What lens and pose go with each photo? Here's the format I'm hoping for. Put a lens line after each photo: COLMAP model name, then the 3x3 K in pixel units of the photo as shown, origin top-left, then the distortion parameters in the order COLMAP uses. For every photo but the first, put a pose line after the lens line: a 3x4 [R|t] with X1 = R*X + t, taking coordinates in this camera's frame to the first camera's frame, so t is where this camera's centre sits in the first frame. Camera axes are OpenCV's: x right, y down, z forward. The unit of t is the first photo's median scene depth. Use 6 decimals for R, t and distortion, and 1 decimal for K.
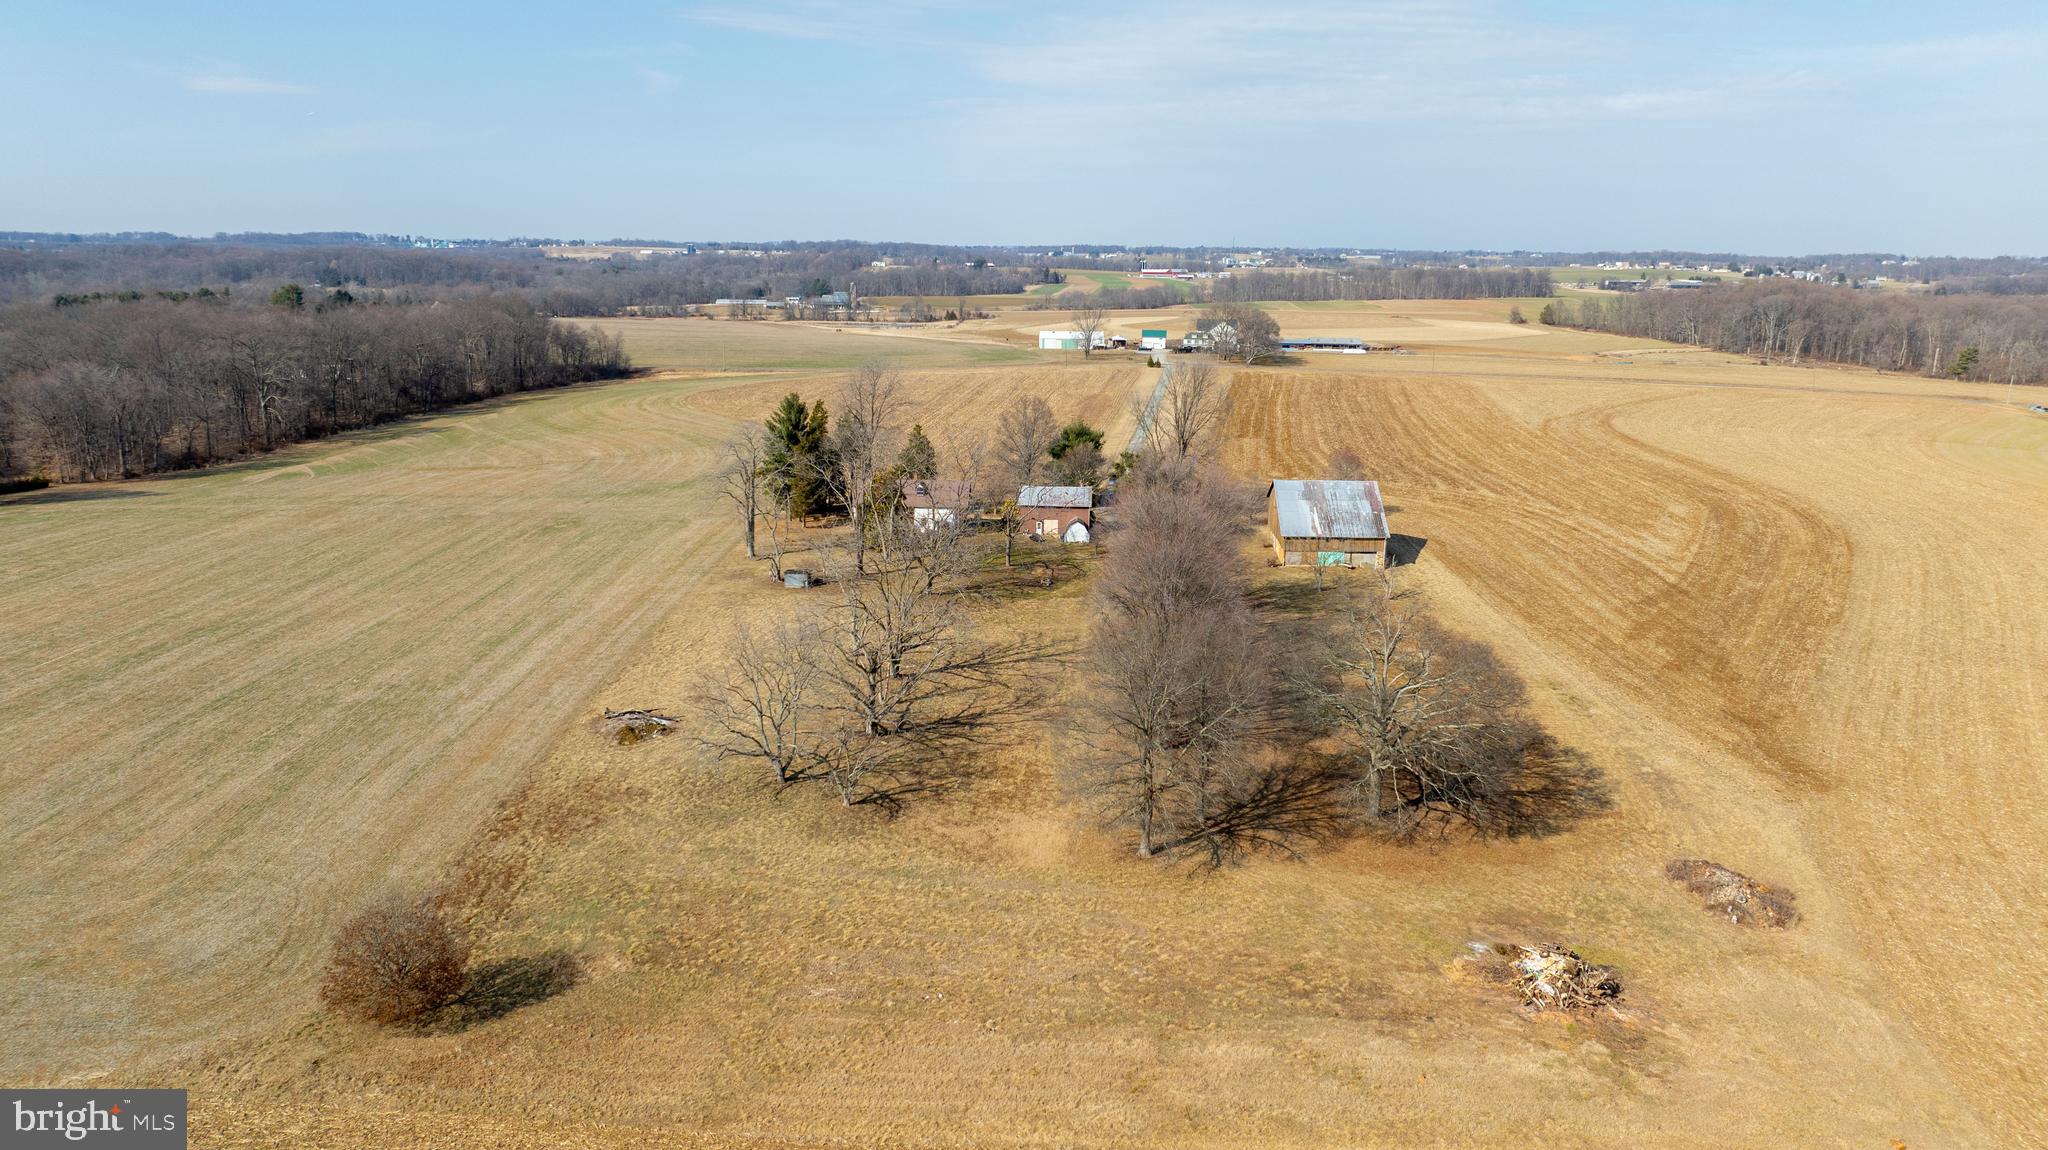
lens RADIAL K [[1439.0, 0, 1027.7], [0, 1439.0, 577.0], [0, 0, 1]] dist [-0.030016, 0.018804]
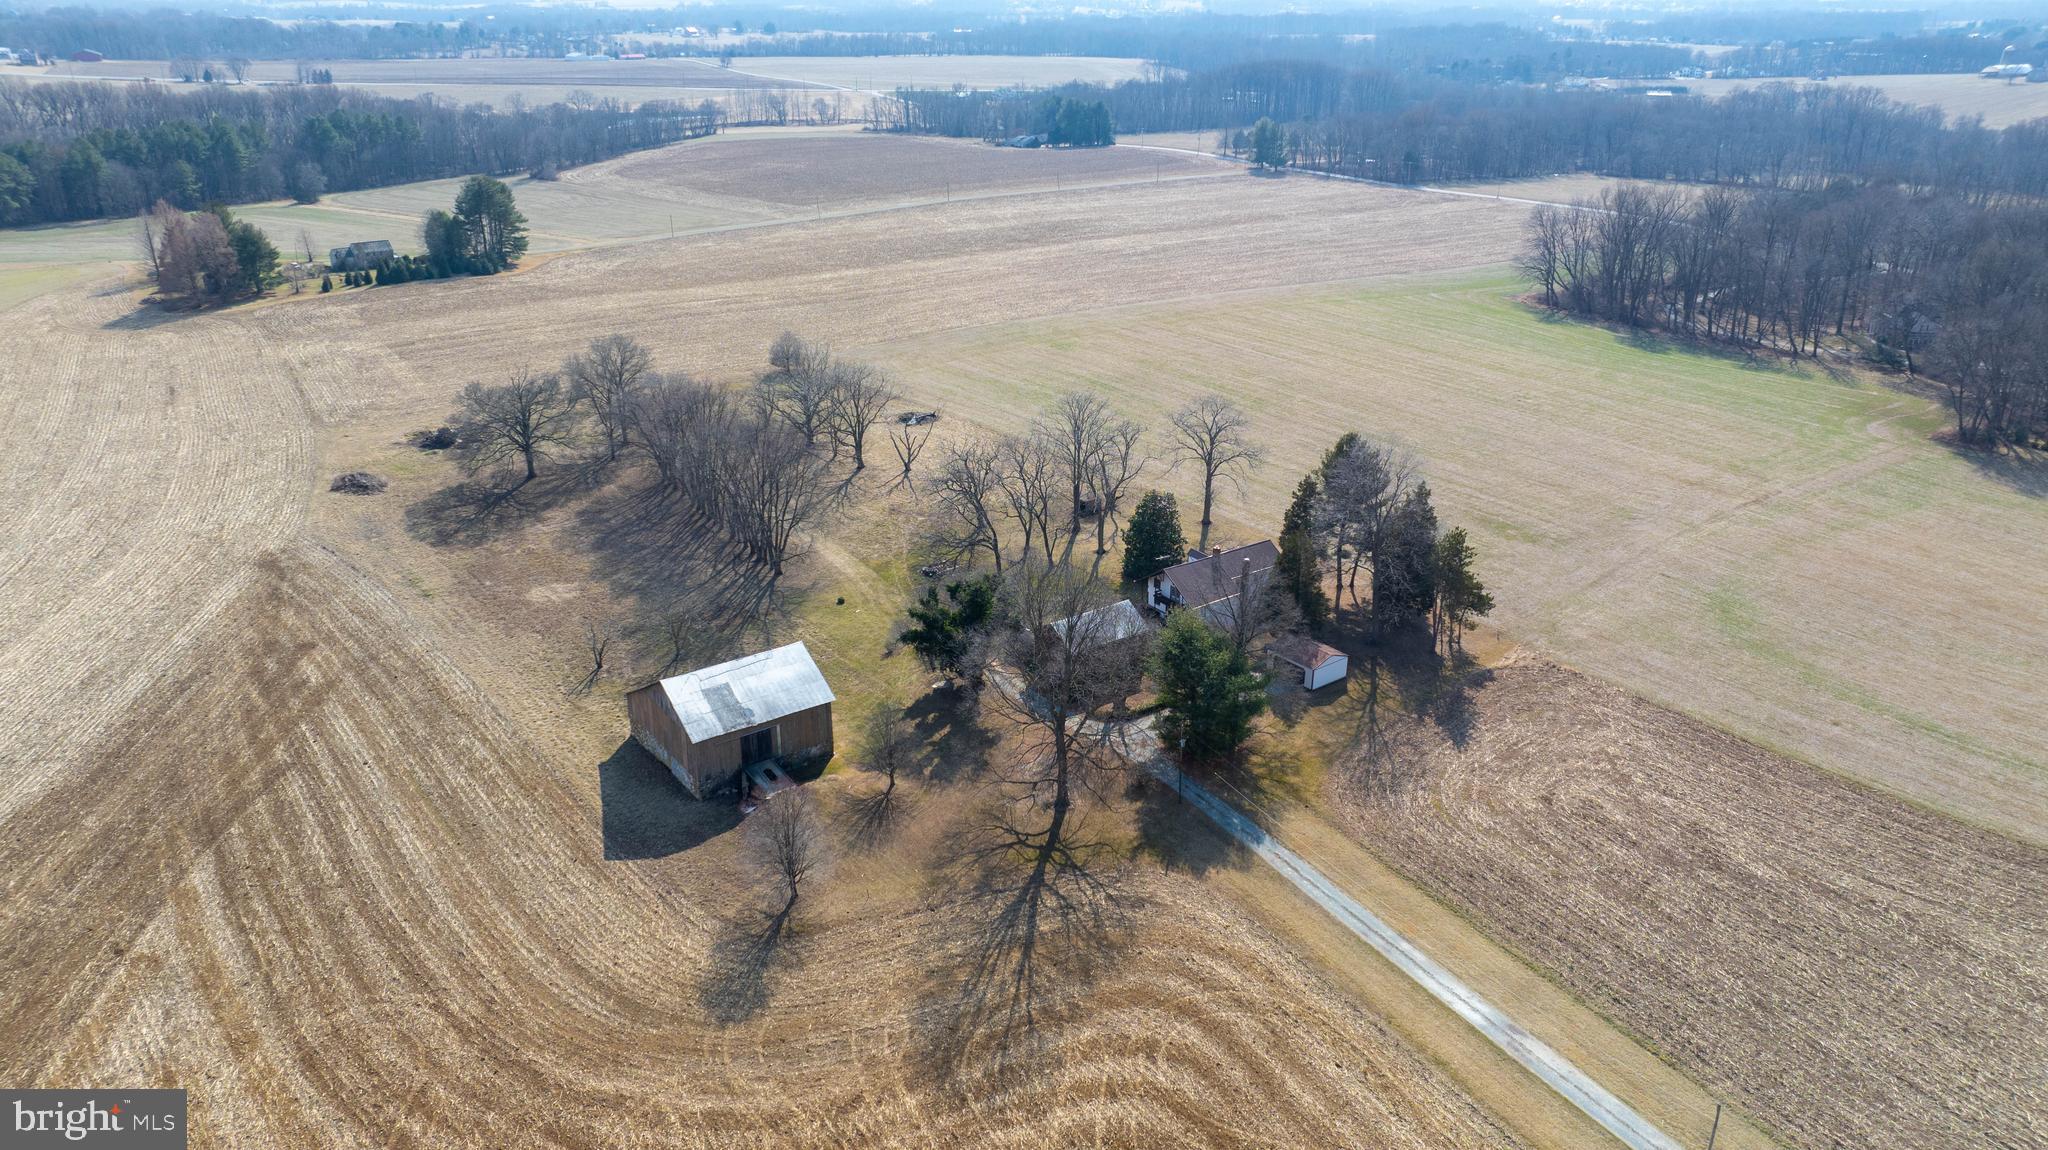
lens RADIAL K [[1439.0, 0, 1027.7], [0, 1439.0, 577.0], [0, 0, 1]] dist [-0.030016, 0.018804]
pose [[-0.787653, 0.223786, -0.574041, 0.674125], [-0.151037, 0.833143, 0.532035, -0.676135], [0.597320, 0.505760, -0.622427, 2.104202]]
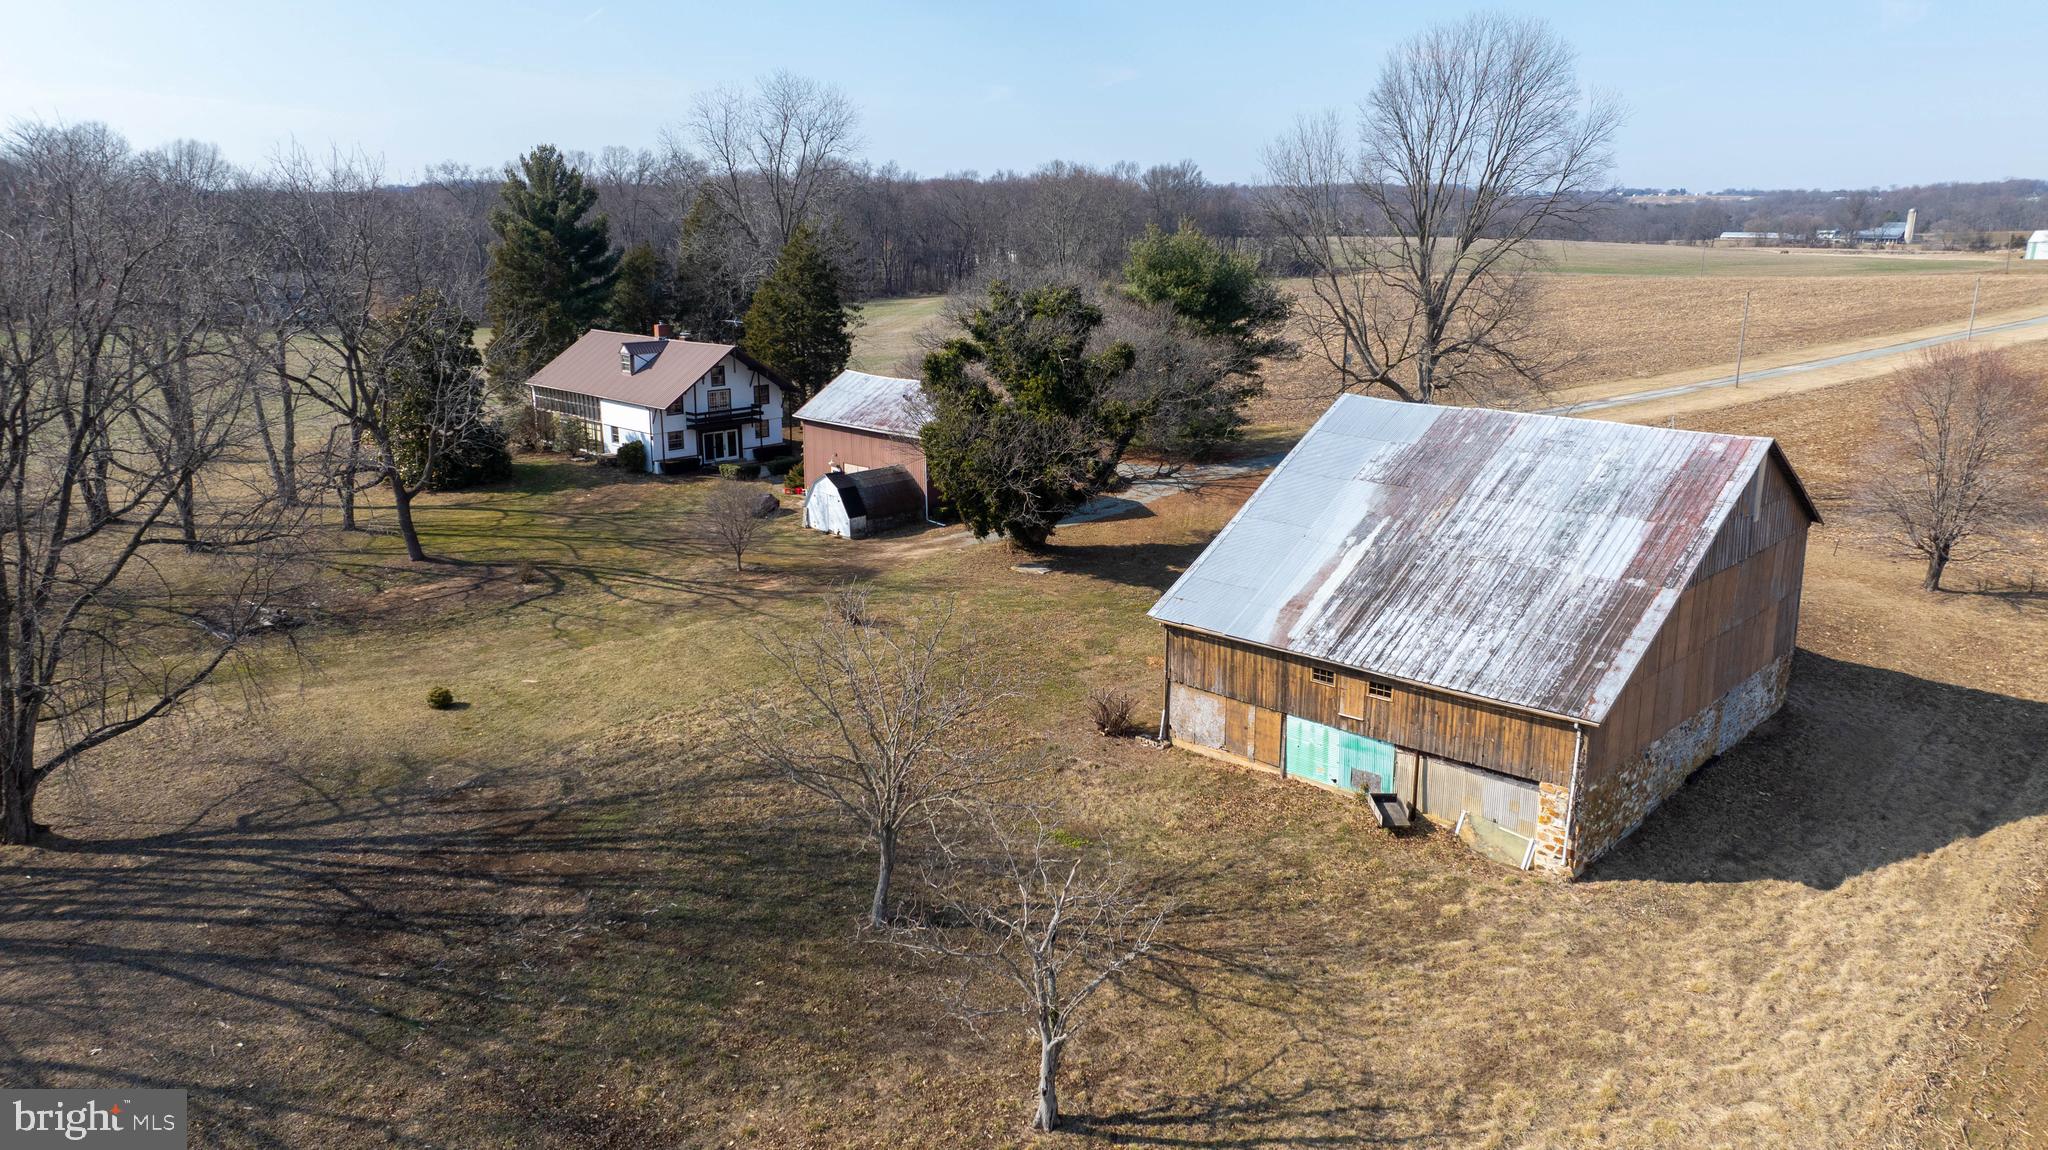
lens RADIAL K [[1439.0, 0, 1027.7], [0, 1439.0, 577.0], [0, 0, 1]] dist [-0.030016, 0.018804]
pose [[0.740467, 0.159309, -0.652939, 0.427999], [-0.142177, 0.986644, 0.079493, -0.068662], [0.656882, 0.033971, 0.753227, 1.101701]]
